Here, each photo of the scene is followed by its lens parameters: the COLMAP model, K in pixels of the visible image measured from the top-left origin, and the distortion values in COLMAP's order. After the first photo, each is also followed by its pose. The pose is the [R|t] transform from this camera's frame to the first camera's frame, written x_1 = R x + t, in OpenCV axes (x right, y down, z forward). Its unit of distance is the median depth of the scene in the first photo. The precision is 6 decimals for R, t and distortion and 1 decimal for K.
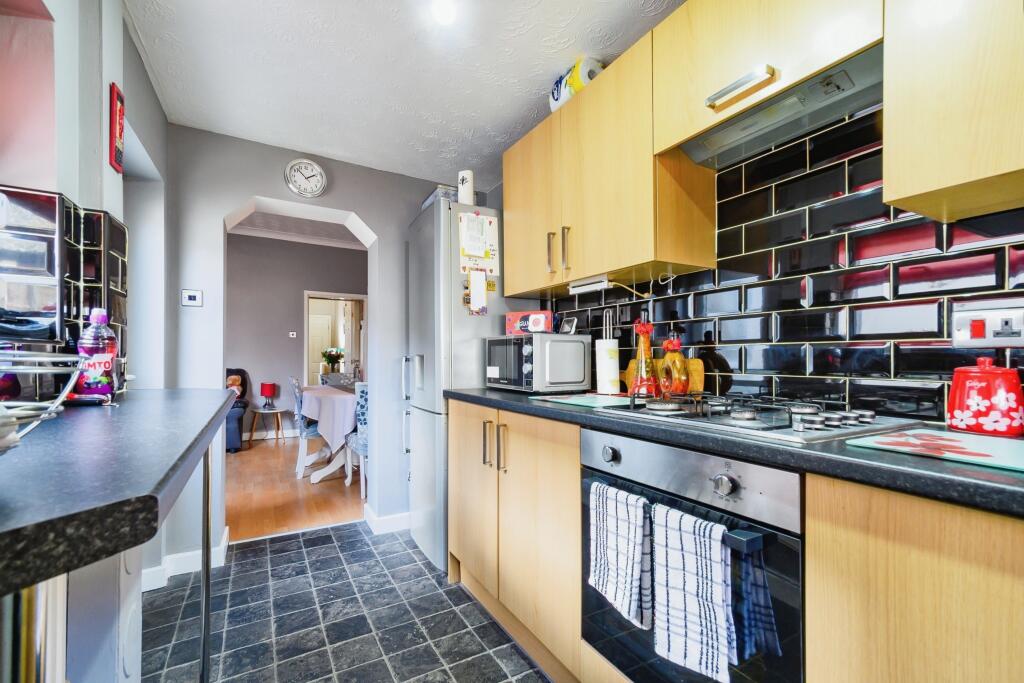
lens RADIAL K [[443.2, 0, 513.8], [0, 443.2, 351.5], [0, 0, 1]] dist [0.000015, 0.000037]
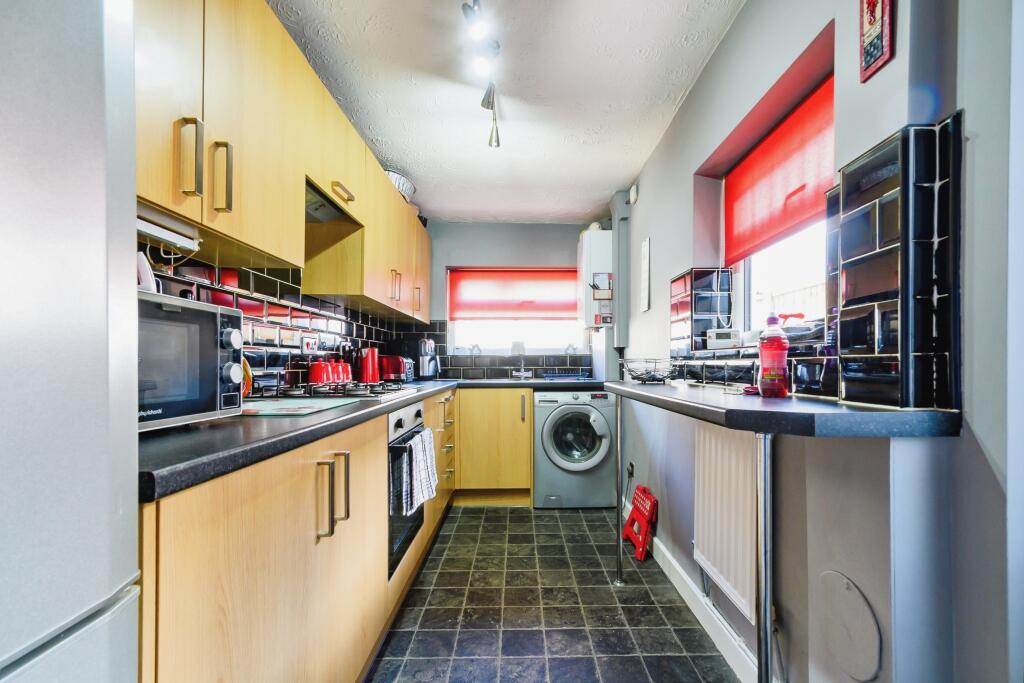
lens RADIAL K [[443.2, 0, 515.6], [0, 443.2, 351.6], [0, 0, 1]] dist [0.000015, 0.000037]
pose [[-0.862233, 0.003769, 0.506498, -0.976301], [-0.007144, 0.999782, -0.019600, 0.018468], [-0.506462, -0.020518, -0.862018, 2.015350]]
